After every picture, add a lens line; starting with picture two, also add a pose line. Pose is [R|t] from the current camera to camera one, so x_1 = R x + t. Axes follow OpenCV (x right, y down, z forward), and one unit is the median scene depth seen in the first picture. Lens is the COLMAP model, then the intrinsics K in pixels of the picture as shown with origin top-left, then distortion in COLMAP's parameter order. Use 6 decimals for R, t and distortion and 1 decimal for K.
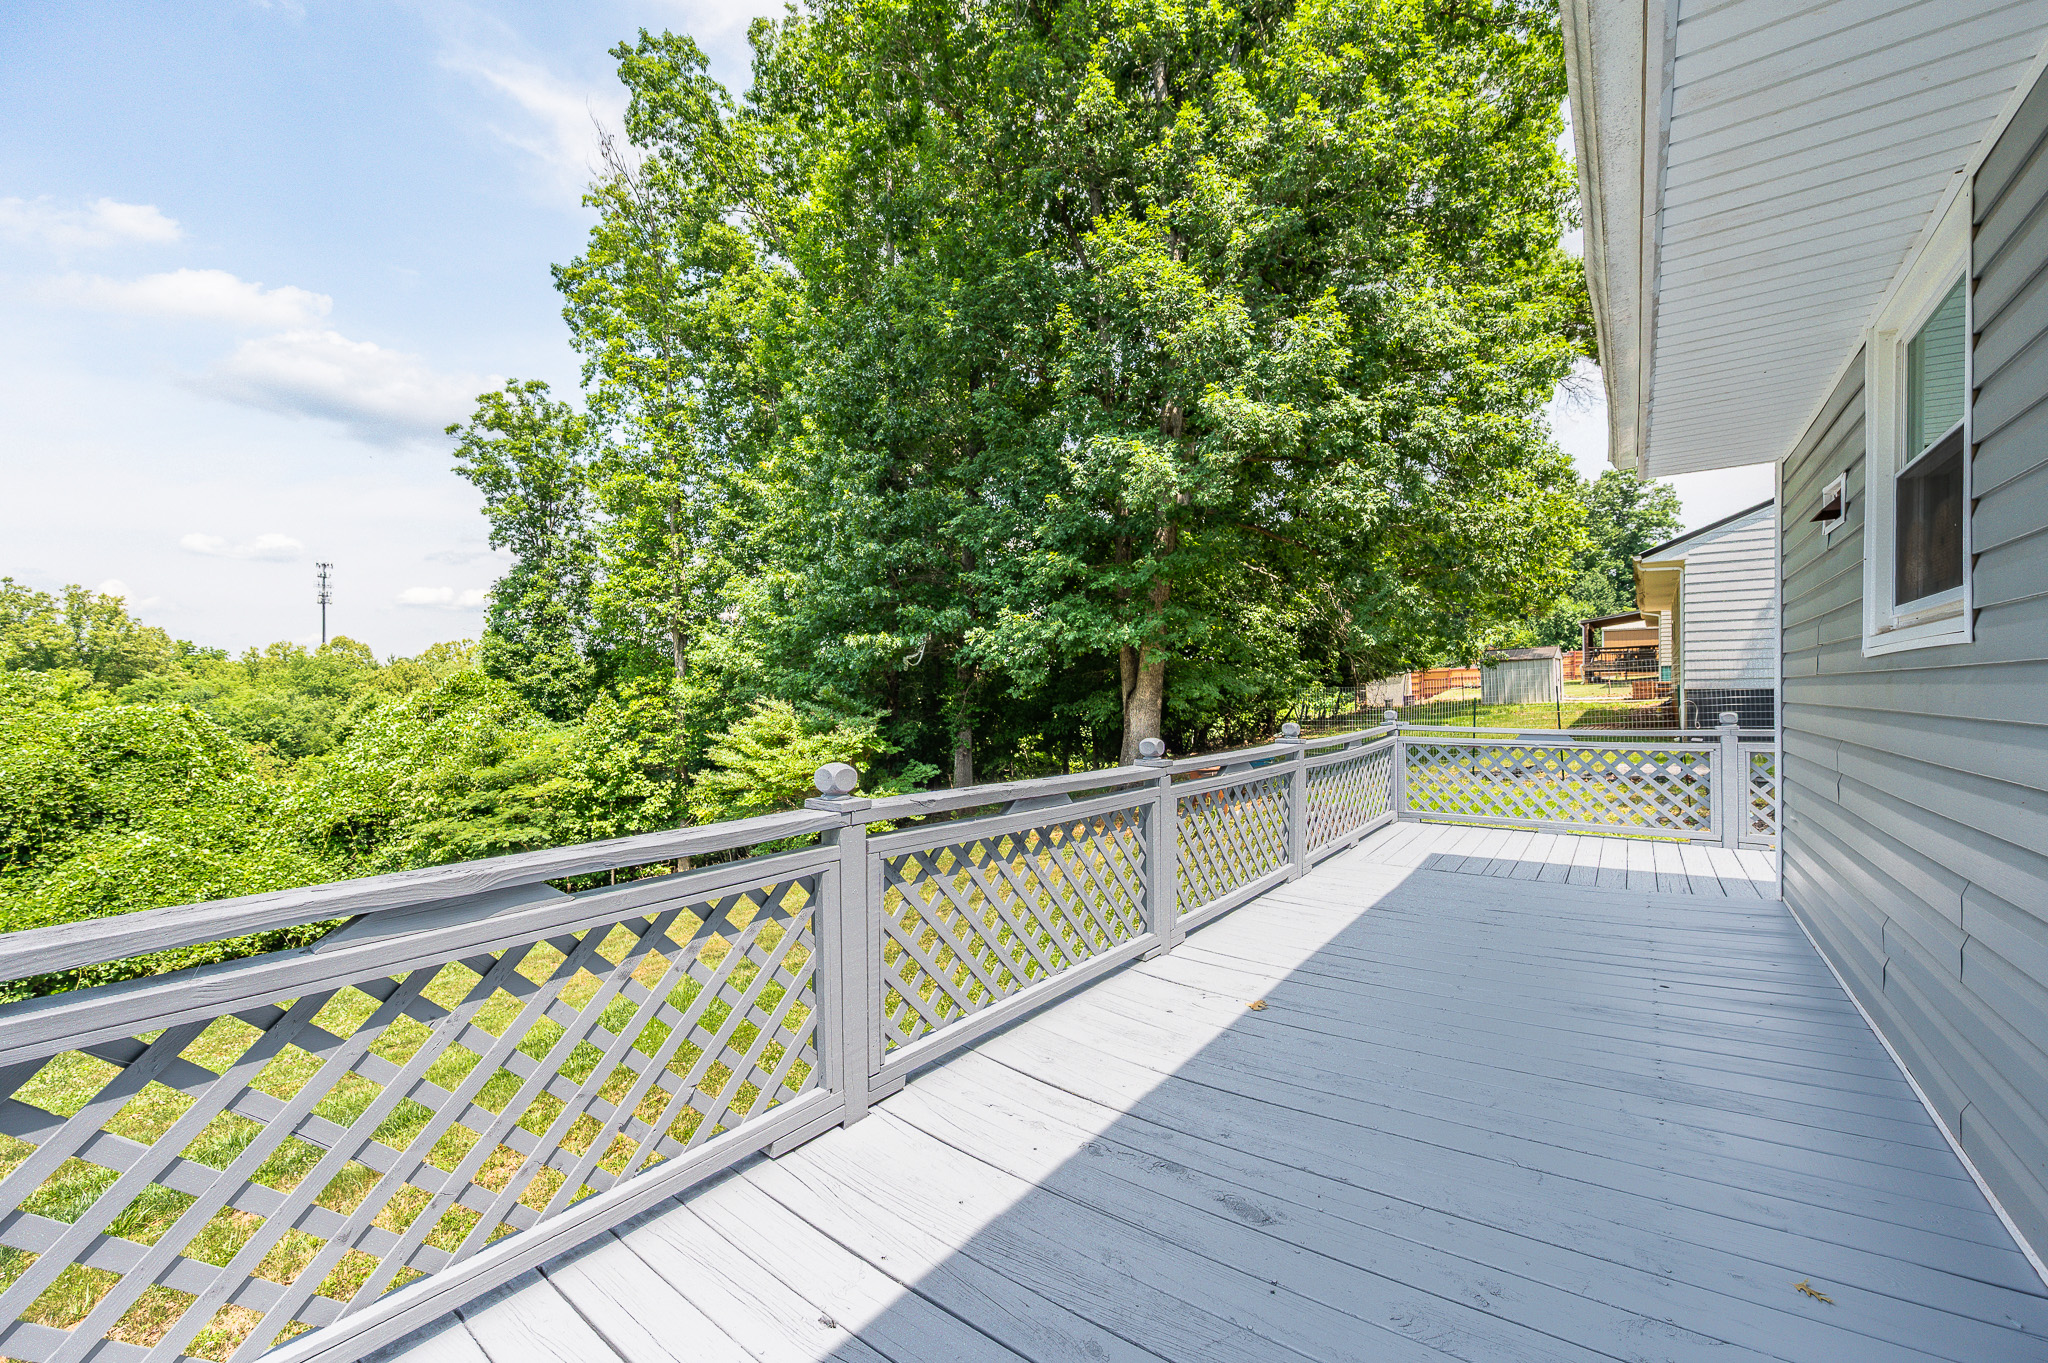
lens RADIAL K [[818.9, 0, 1024.0], [0, 818.9, 681.5], [0, 0, 1]] dist [-0.000747, -0.000205]
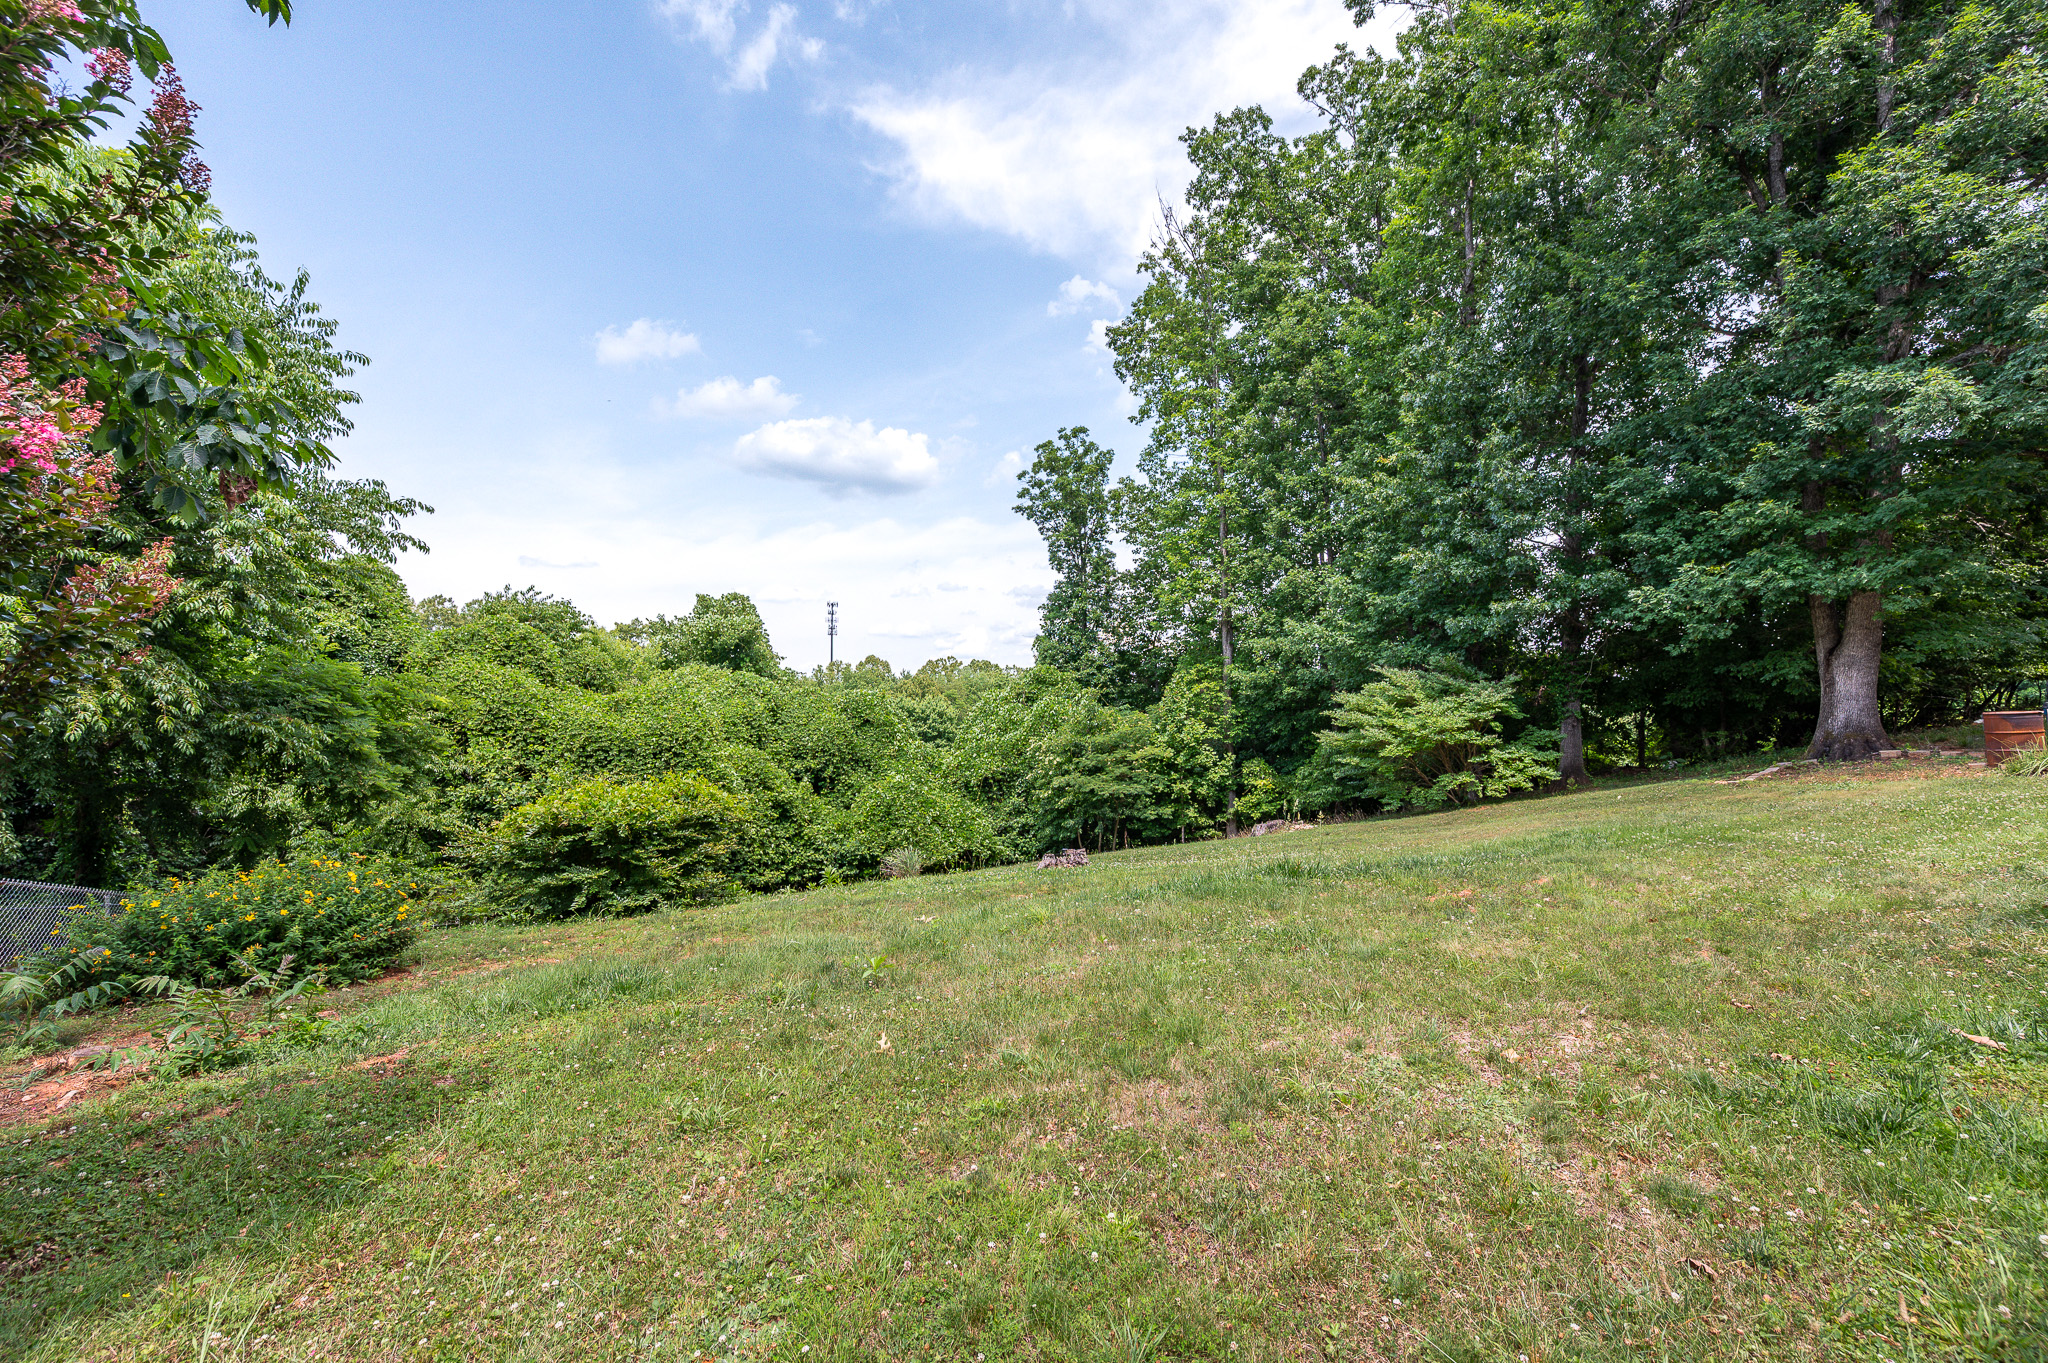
lens RADIAL K [[826.2, 0, 1024.0], [0, 826.2, 681.5], [0, 0, 1]] dist [0.000412, 0.000429]
pose [[0.891352, -0.010665, -0.453187, -0.177372], [0.002657, 0.999829, -0.018303, 0.043879], [0.453304, 0.015110, 0.891228, -0.169269]]
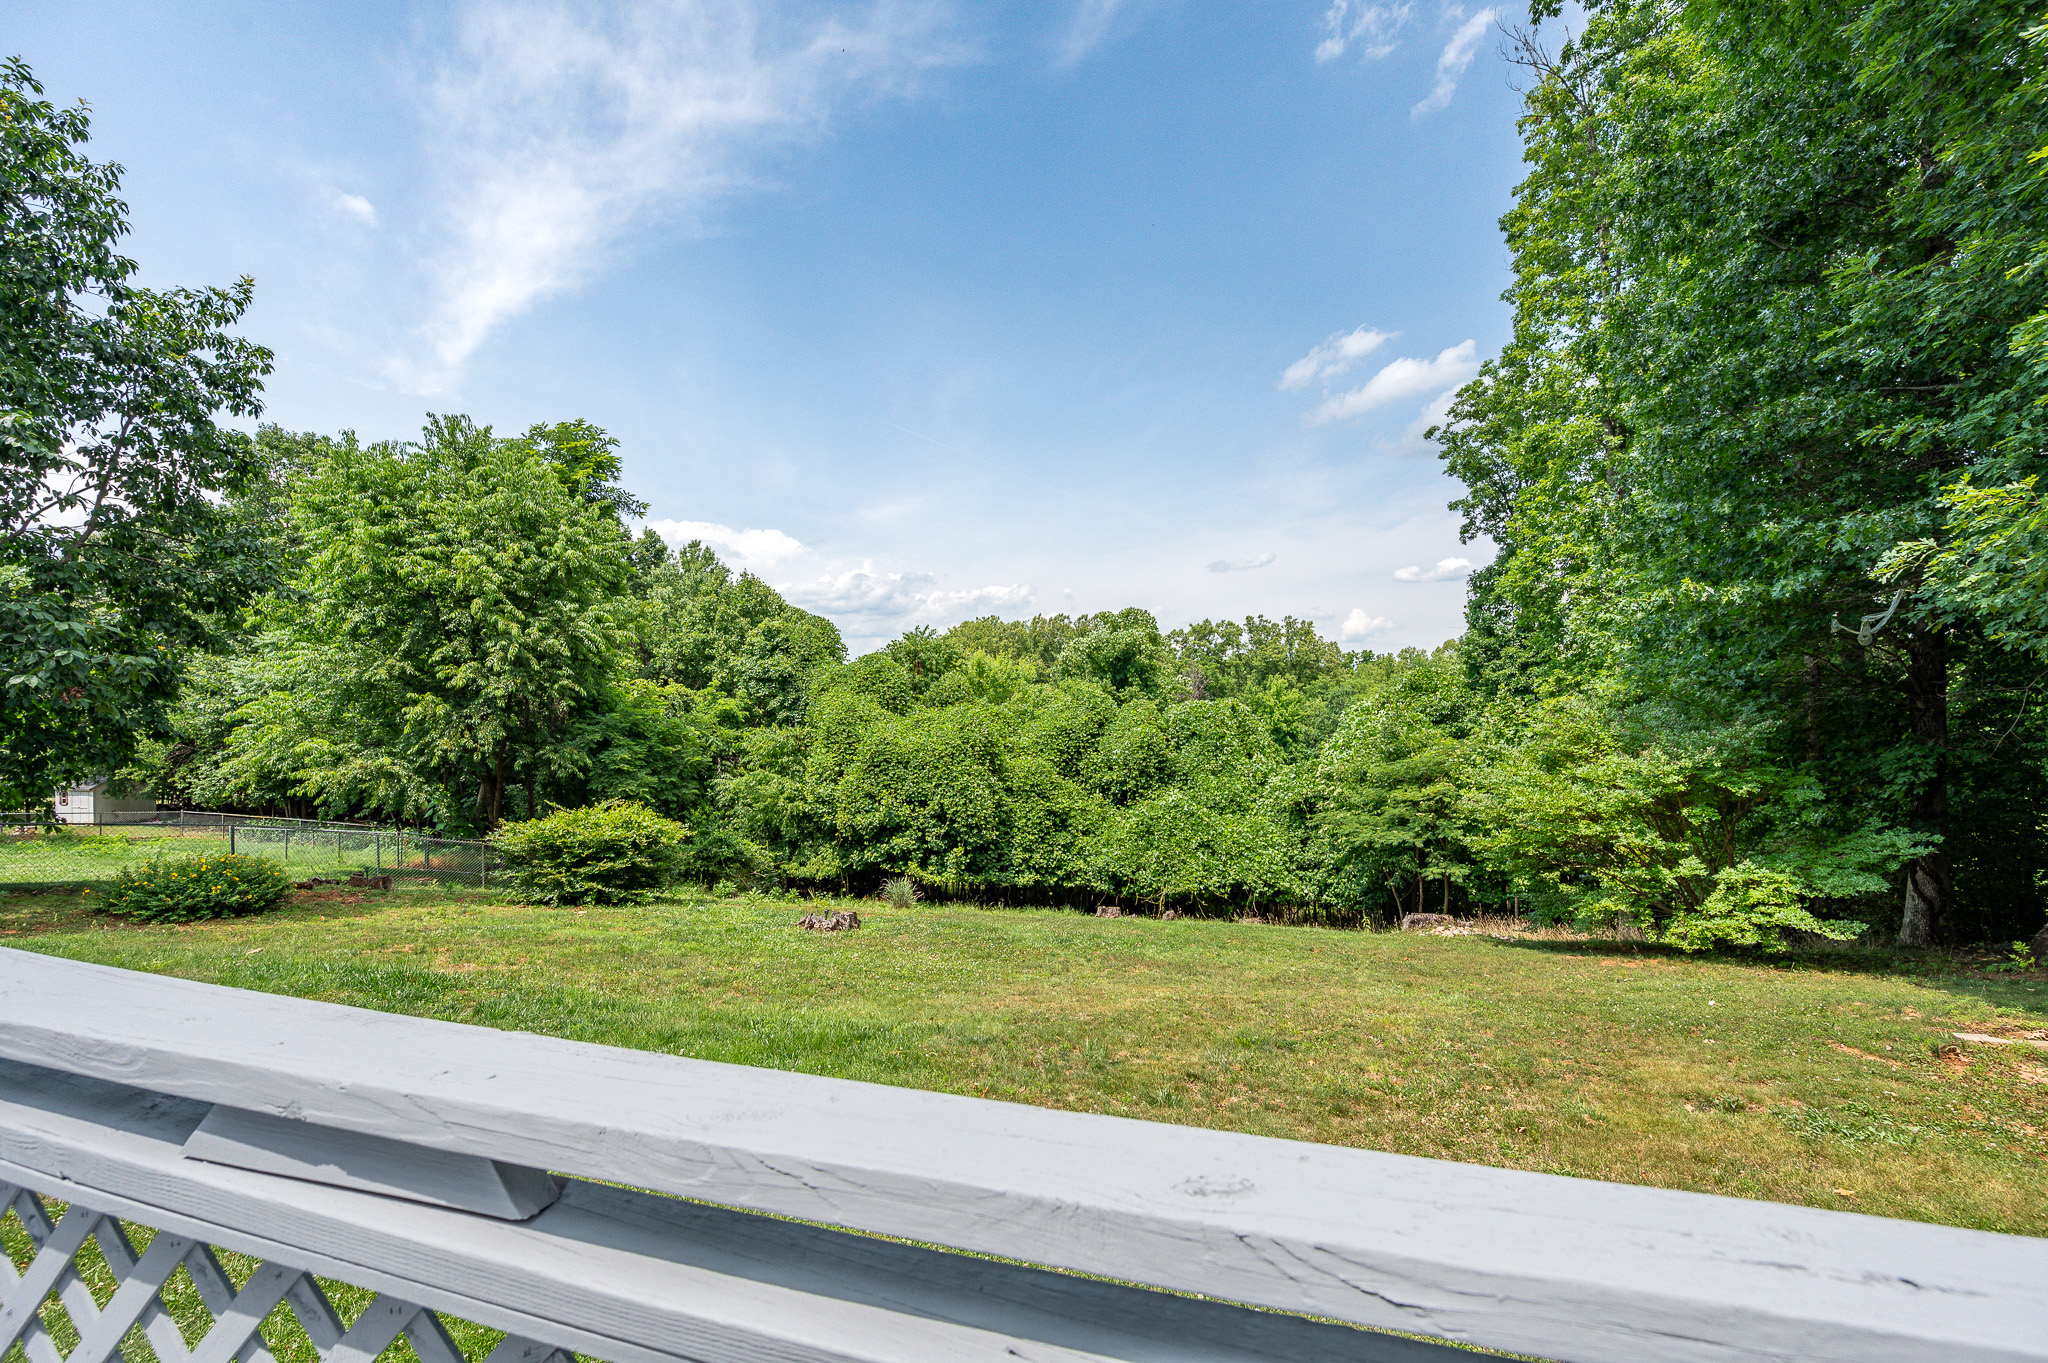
lens RADIAL K [[818.9, 0, 1024.0], [0, 818.9, 681.5], [0, 0, 1]] dist [-0.000747, -0.000205]
pose [[0.325004, -0.011936, -0.945637, 0.143447], [0.016301, 0.999842, -0.007017, 0.003224], [0.945572, -0.013135, 0.325147, 0.255324]]
